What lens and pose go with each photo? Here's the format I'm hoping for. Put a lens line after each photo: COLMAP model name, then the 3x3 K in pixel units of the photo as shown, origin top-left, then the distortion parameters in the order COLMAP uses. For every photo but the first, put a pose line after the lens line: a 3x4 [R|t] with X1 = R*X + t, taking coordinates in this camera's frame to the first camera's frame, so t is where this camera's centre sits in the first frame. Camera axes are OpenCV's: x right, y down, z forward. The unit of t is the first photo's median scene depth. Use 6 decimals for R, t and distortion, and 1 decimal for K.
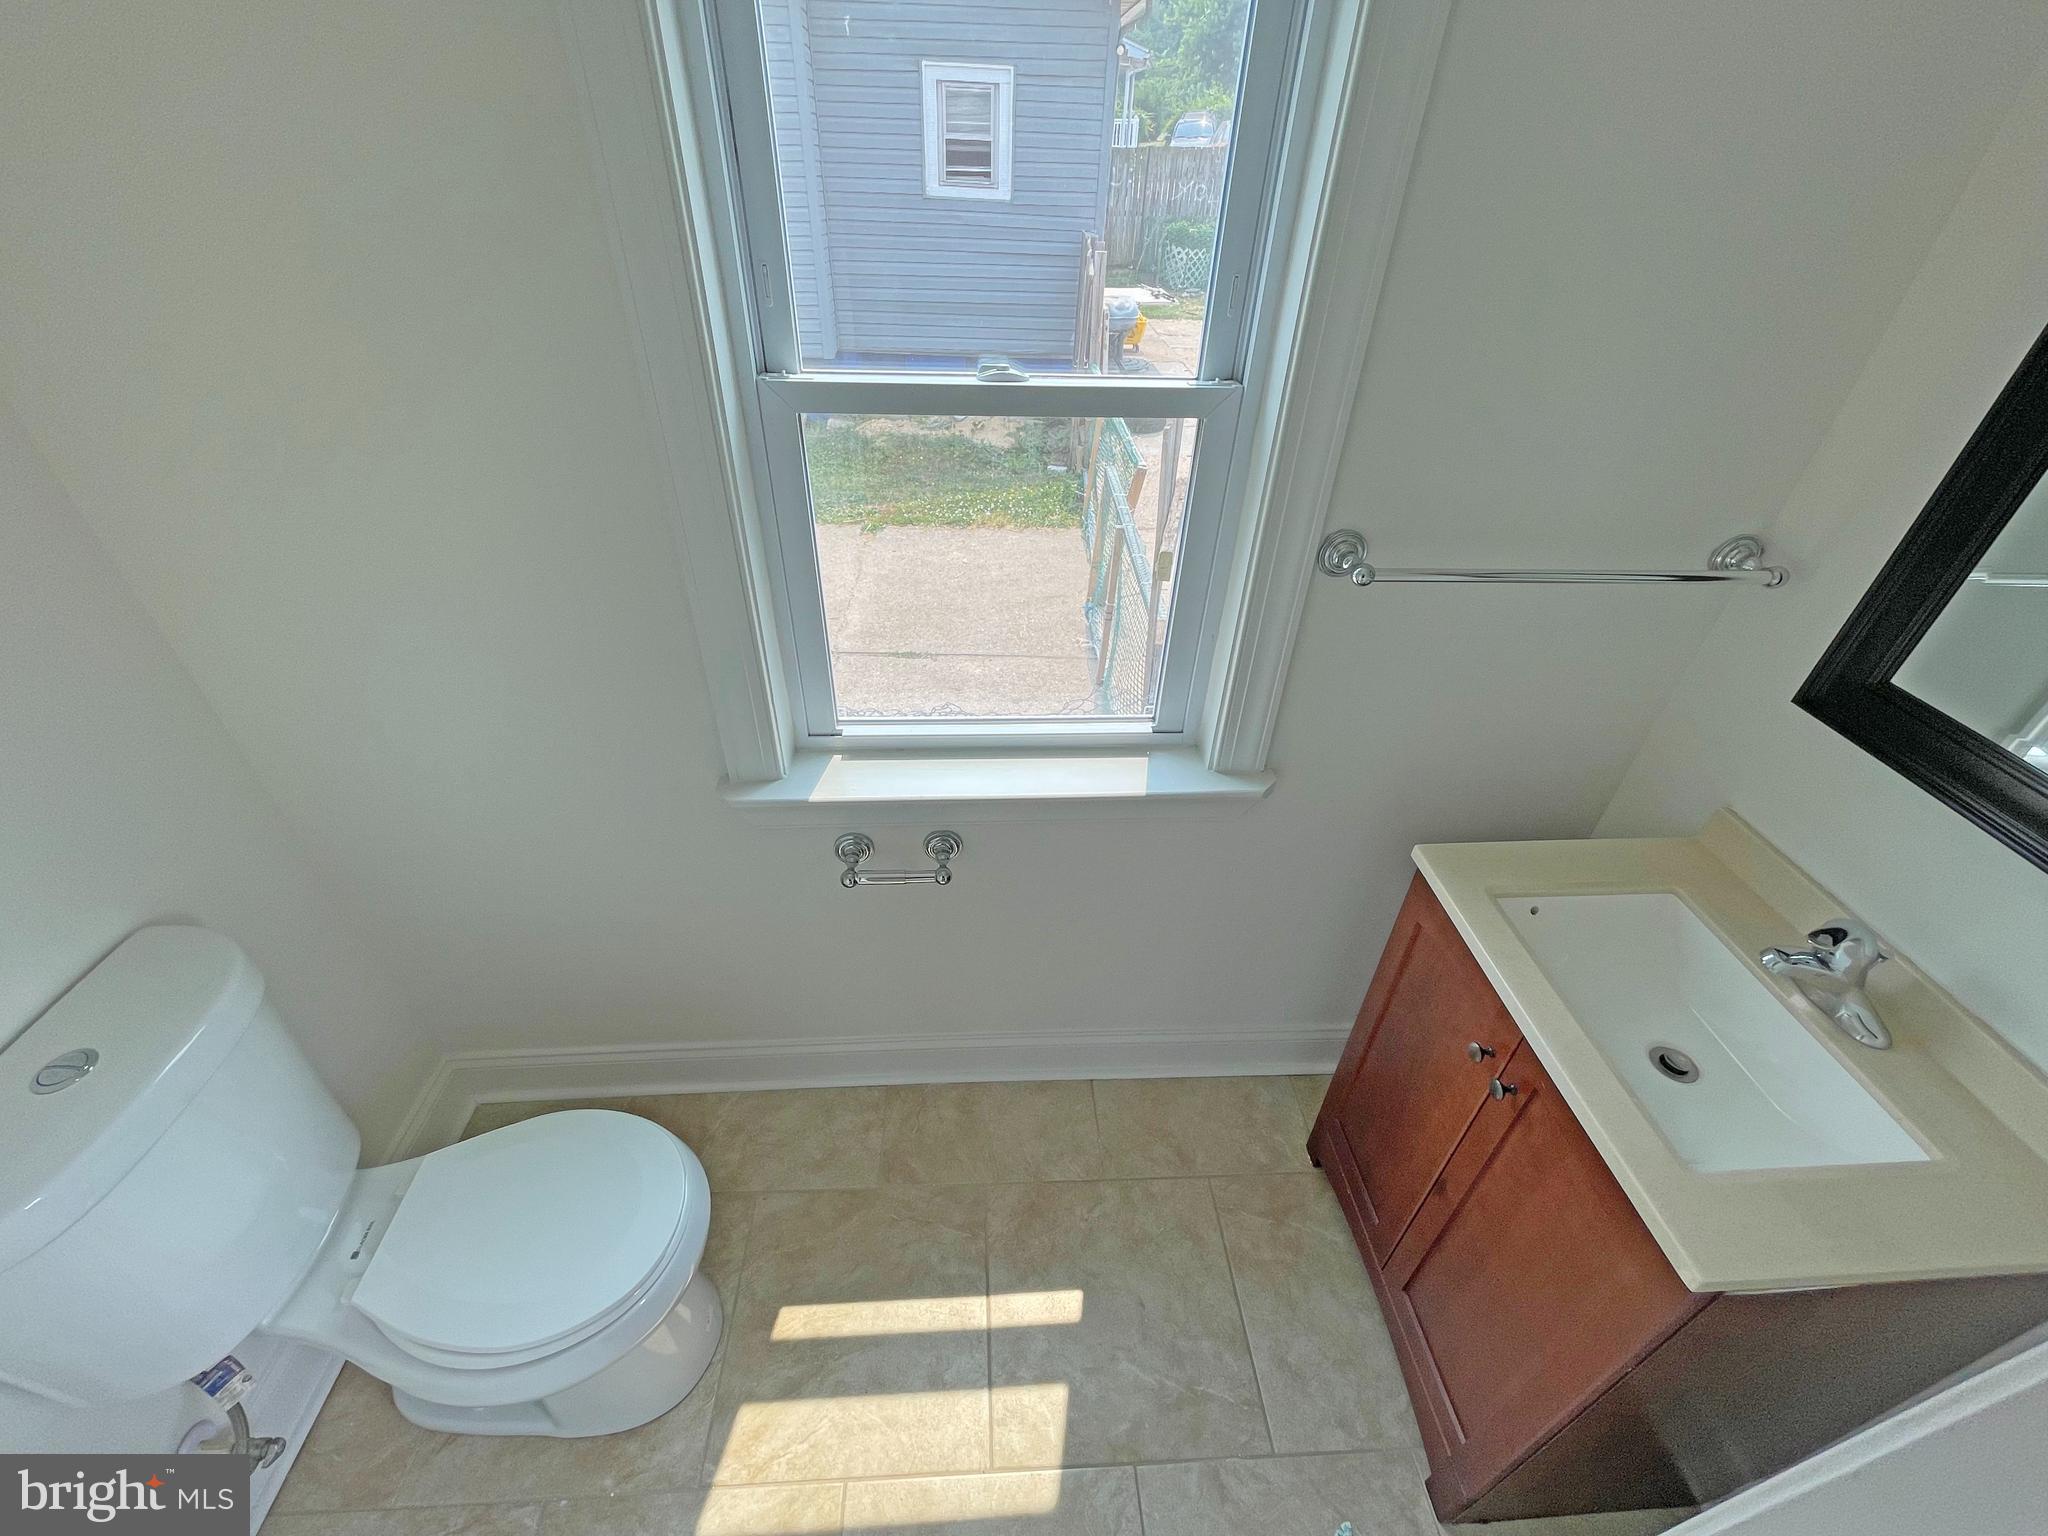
lens RADIAL K [[825.6, 0, 1017.0], [0, 825.6, 771.7], [0, 0, 1]] dist [-0.004118, 0.001793]
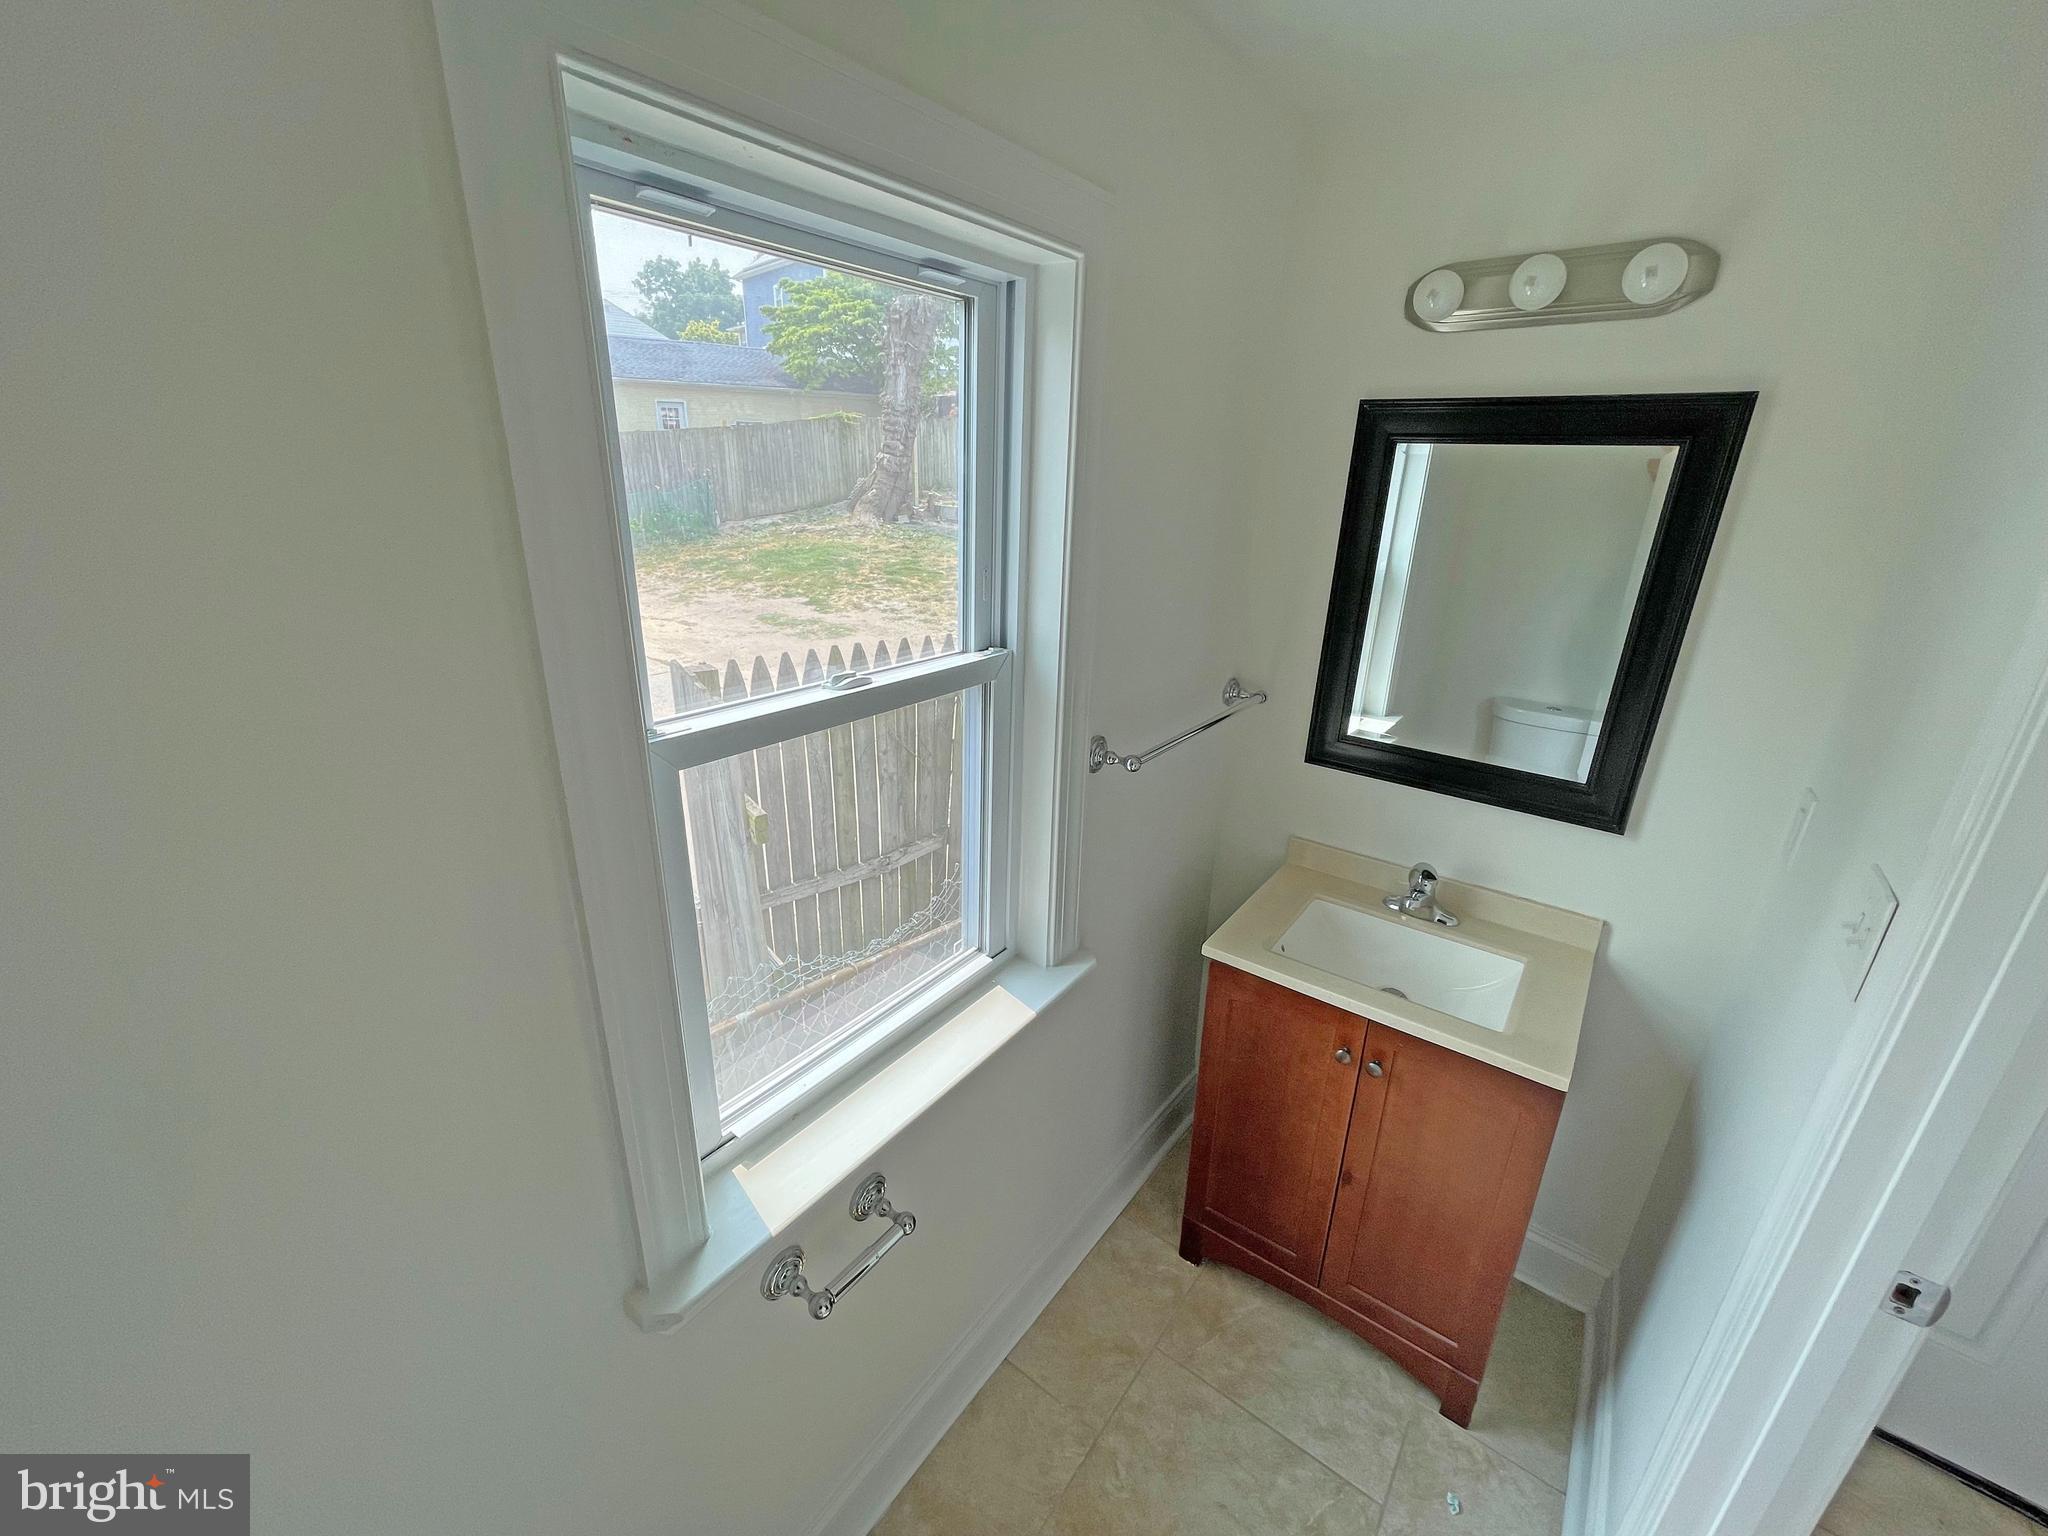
lens RADIAL K [[825.6, 0, 1008.9], [0, 825.6, 778.0], [0, 0, 1]] dist [-0.004118, 0.001793]
pose [[0.651282, -0.280785, 0.704977, -0.446868], [0.452839, 0.889281, -0.064157, -0.161385], [-0.608908, 0.361025, 0.706323, 0.160410]]
